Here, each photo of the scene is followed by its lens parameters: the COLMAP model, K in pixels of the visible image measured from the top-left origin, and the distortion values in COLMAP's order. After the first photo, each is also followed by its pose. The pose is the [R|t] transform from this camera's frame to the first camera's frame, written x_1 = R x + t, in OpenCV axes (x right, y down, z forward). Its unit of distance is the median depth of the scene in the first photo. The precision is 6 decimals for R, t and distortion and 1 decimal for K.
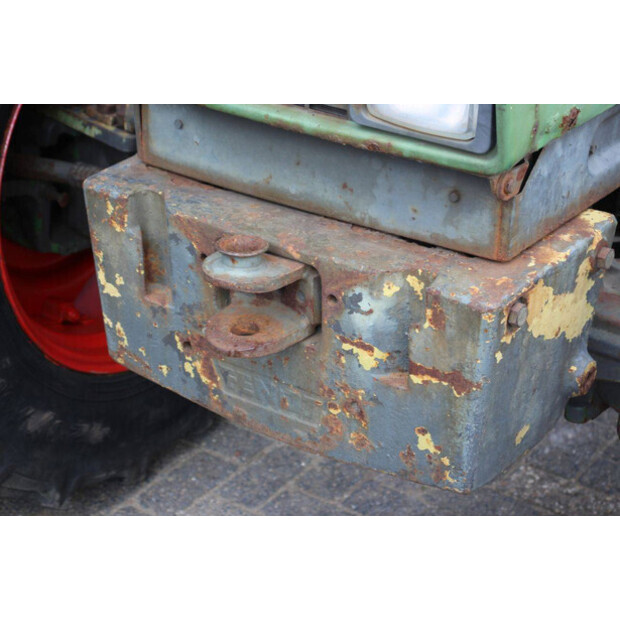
lens RADIAL K [[1474.3, 0, 310.0], [0, 1474.3, 310.0], [0, 0, 1]] dist [0.406168, 0.621692]
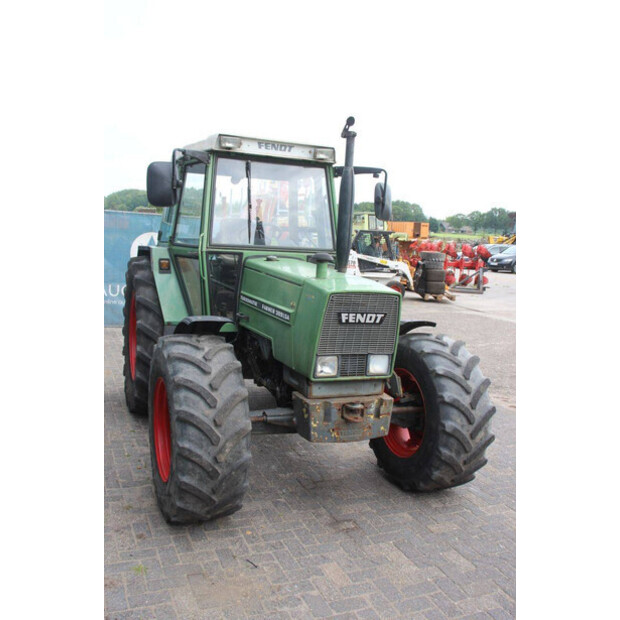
lens RADIAL K [[584.7, 0, 310.0], [0, 584.7, 310.0], [0, 0, 1]] dist [-0.084727, 0.008896]
pose [[0.512251, -0.068933, 0.856065, -1.901803], [0.332986, 0.934745, -0.123983, -0.146737], [-0.791656, 0.348568, 0.501778, -0.063856]]
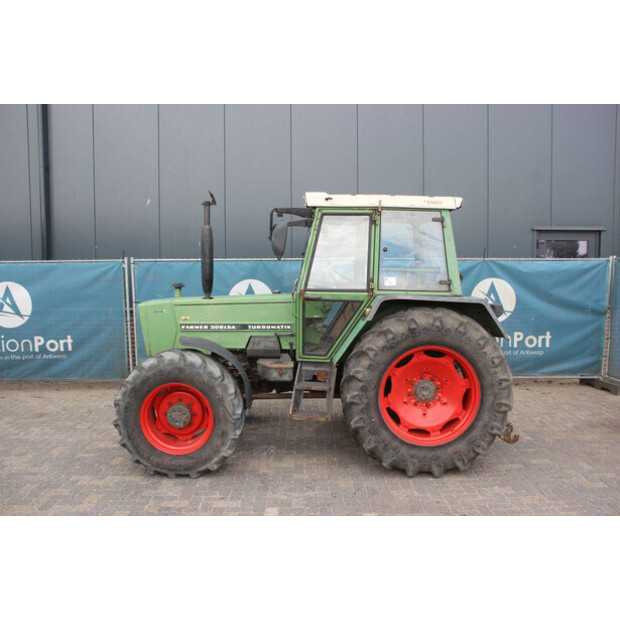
lens RADIAL K [[561.2, 0, 310.0], [0, 561.2, 310.0], [0, 0, 1]] dist [-0.165335, 0.225327]
pose [[0.605025, 0.079100, -0.792267, 3.344851], [-0.371886, 0.907919, -0.193349, -0.063541], [0.704021, 0.411614, 0.578731, -0.486663]]
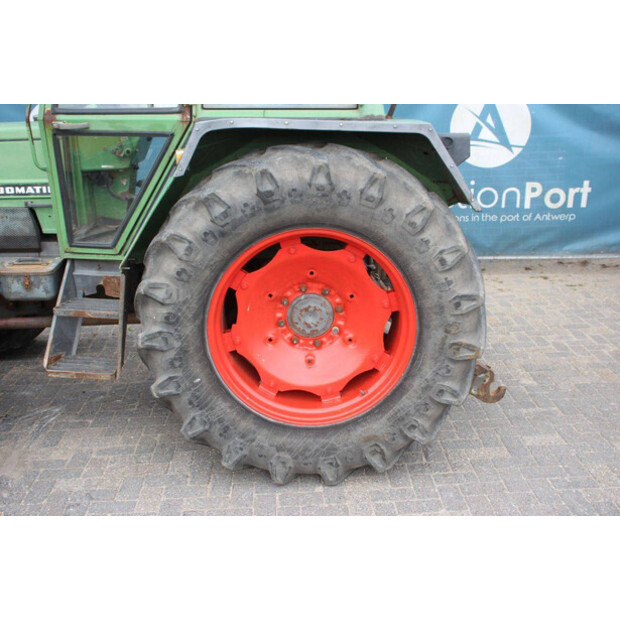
lens RADIAL K [[712.6, 0, 310.0], [0, 712.6, 310.0], [0, 0, 1]] dist [-0.006898, 0.021414]
pose [[0.626362, 0.240068, -0.741646, 2.786548], [-0.349099, 0.937047, 0.008484, -0.519086], [0.696994, 0.253594, 0.670738, 0.596620]]
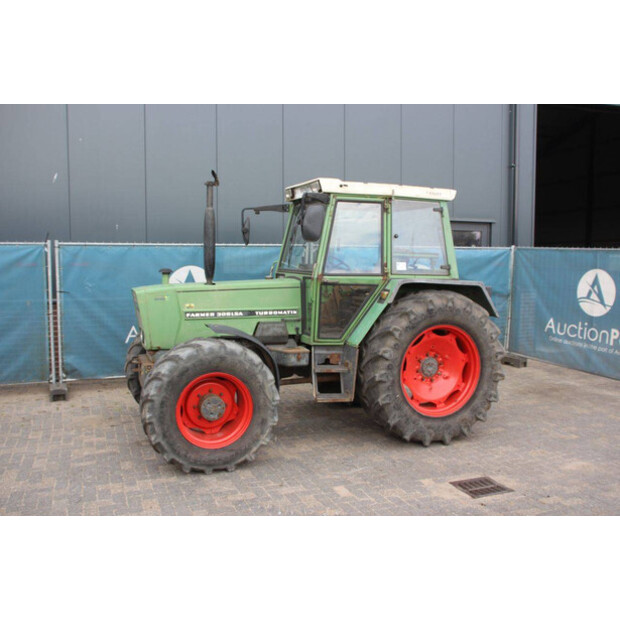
lens RADIAL K [[599.1, 0, 310.0], [0, 599.1, 310.0], [0, 0, 1]] dist [-0.140051, 0.198654]
pose [[0.844250, 0.071757, -0.531124, 2.598213], [-0.264159, 0.917976, -0.295873, 0.445730], [0.466328, 0.390092, 0.793956, -1.387142]]
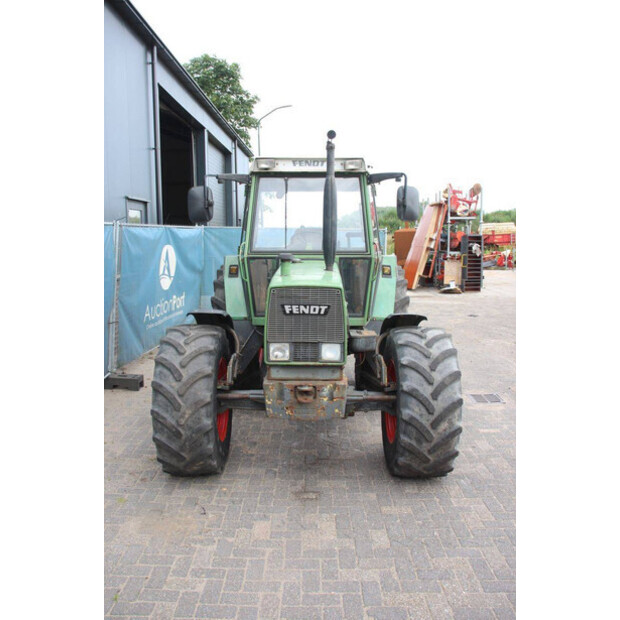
lens RADIAL K [[550.0, 0, 310.0], [0, 550.0, 310.0], [0, 0, 1]] dist [-0.110517, 0.003124]
pose [[0.811608, -0.062743, 0.580823, -1.295045], [0.256601, 0.931463, -0.257939, 0.254566], [-0.524831, 0.358385, 0.772083, -0.857463]]
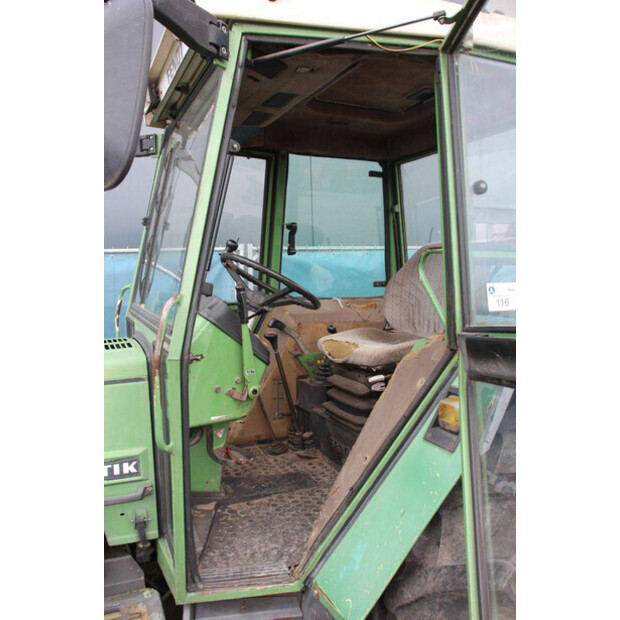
lens RADIAL K [[561.2, 0, 310.0], [0, 561.2, 310.0], [0, 0, 1]] dist [-0.165335, 0.225327]
pose [[0.867284, 0.037950, -0.496365, 1.352125], [-0.224173, 0.920044, -0.321349, -0.584646], [0.444483, 0.389973, 0.806446, 0.680912]]
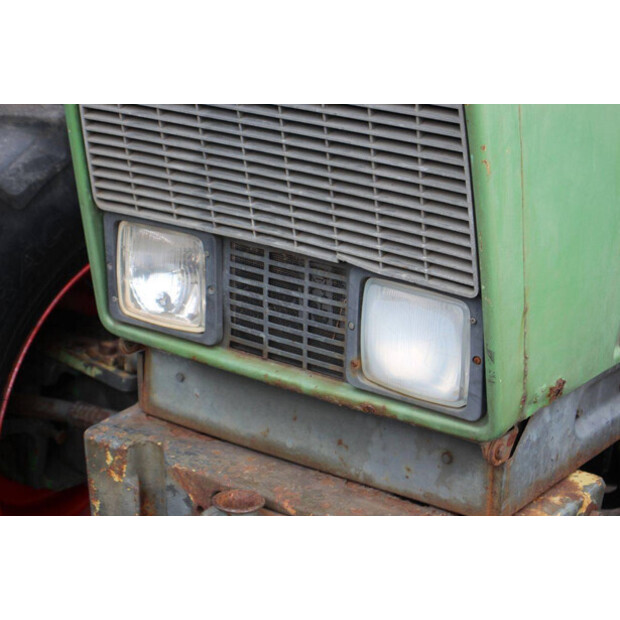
lens RADIAL K [[1474.3, 0, 310.0], [0, 1474.3, 310.0], [0, 0, 1]] dist [0.406168, 0.621692]
pose [[0.999833, 0.016299, 0.008265, -0.007319], [-0.015048, 0.990902, -0.133739, -0.036744], [-0.010370, 0.133592, 0.990982, -0.031914]]
